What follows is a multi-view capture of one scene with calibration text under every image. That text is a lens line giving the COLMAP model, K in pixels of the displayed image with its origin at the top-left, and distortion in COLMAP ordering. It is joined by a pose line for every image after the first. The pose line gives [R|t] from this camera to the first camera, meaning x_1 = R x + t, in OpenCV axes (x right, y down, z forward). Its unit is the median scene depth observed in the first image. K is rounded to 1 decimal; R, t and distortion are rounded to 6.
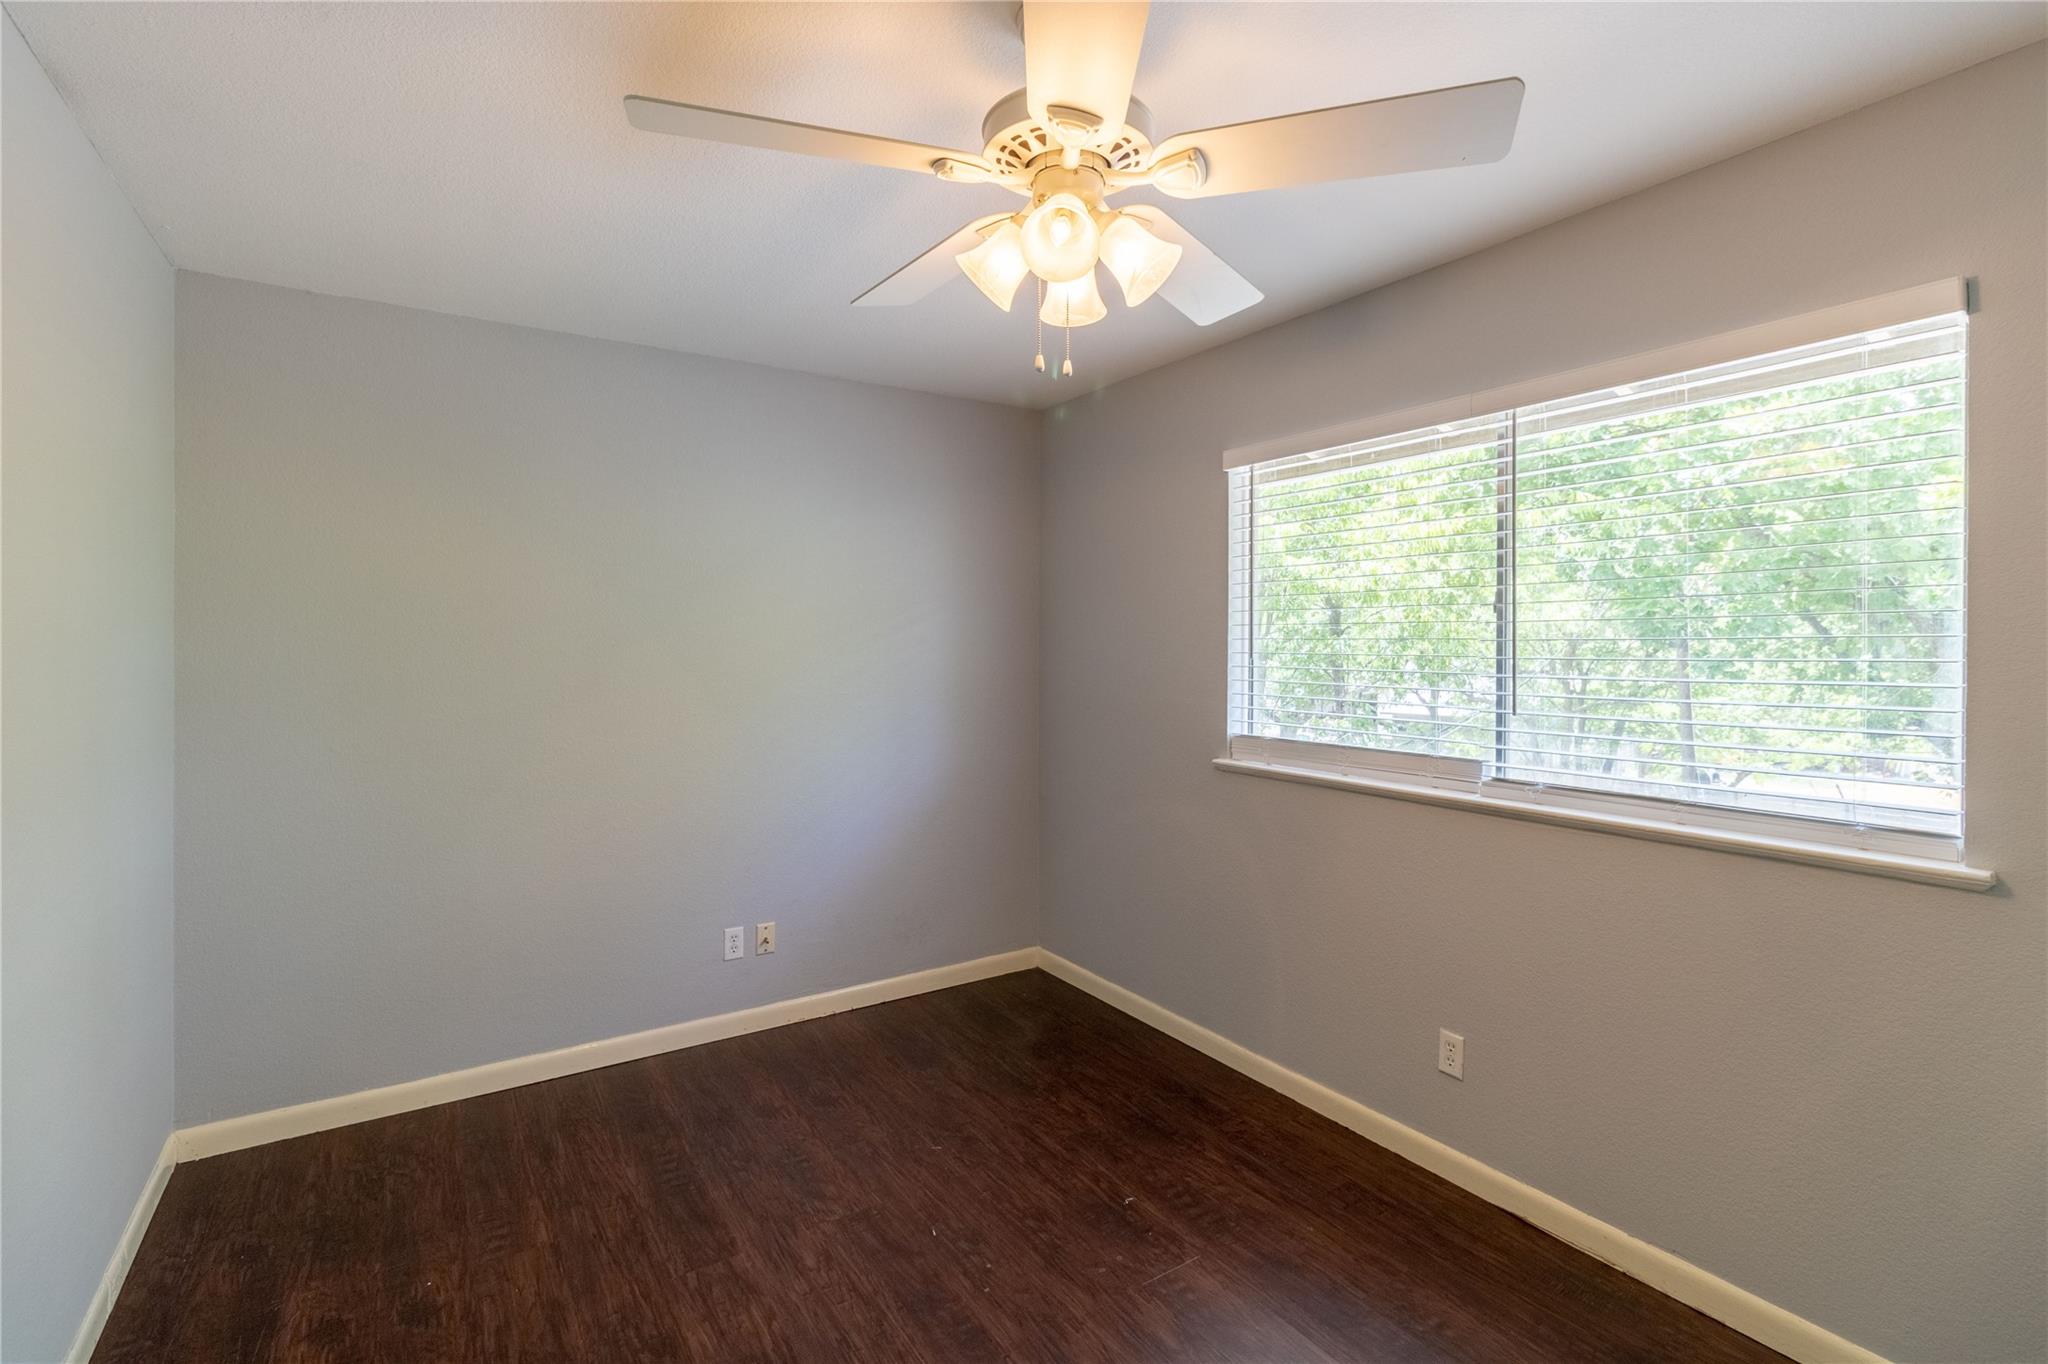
lens RADIAL K [[951.0, 0, 1032.9], [0, 951.0, 645.9], [0, 0, 1]] dist [0.000904, 0.000221]
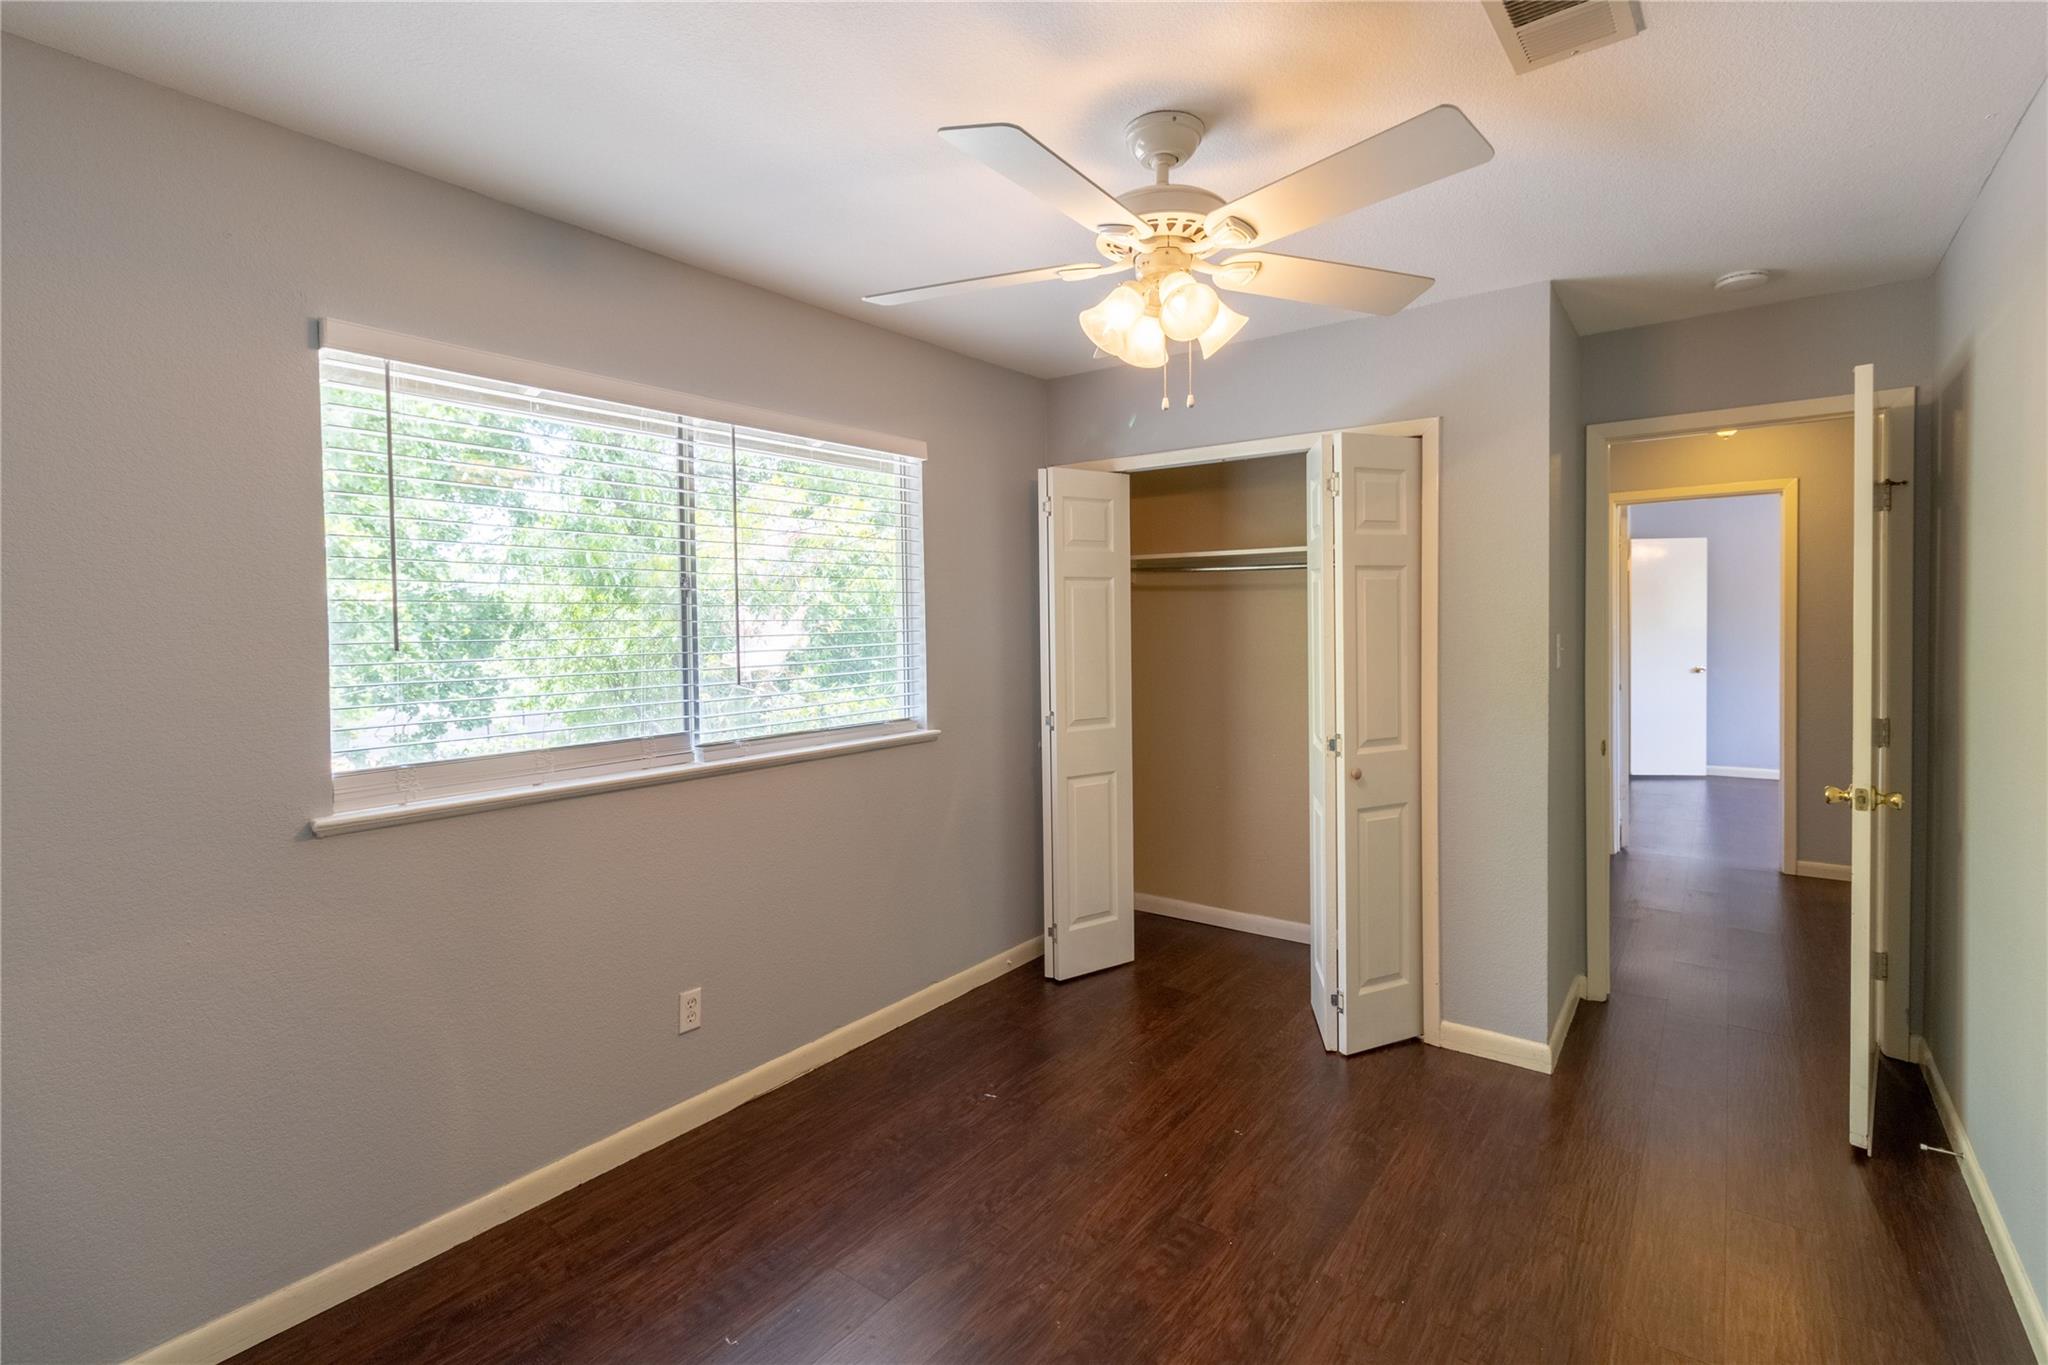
lens RADIAL K [[951.0, 0, 1032.9], [0, 951.0, 646.4], [0, 0, 1]] dist [0.000904, 0.000221]
pose [[-0.348009, -0.014500, 0.937379, -0.679712], [0.019698, 0.999547, 0.022775, 0.005966], [-0.937284, 0.026390, -0.347566, 0.992977]]
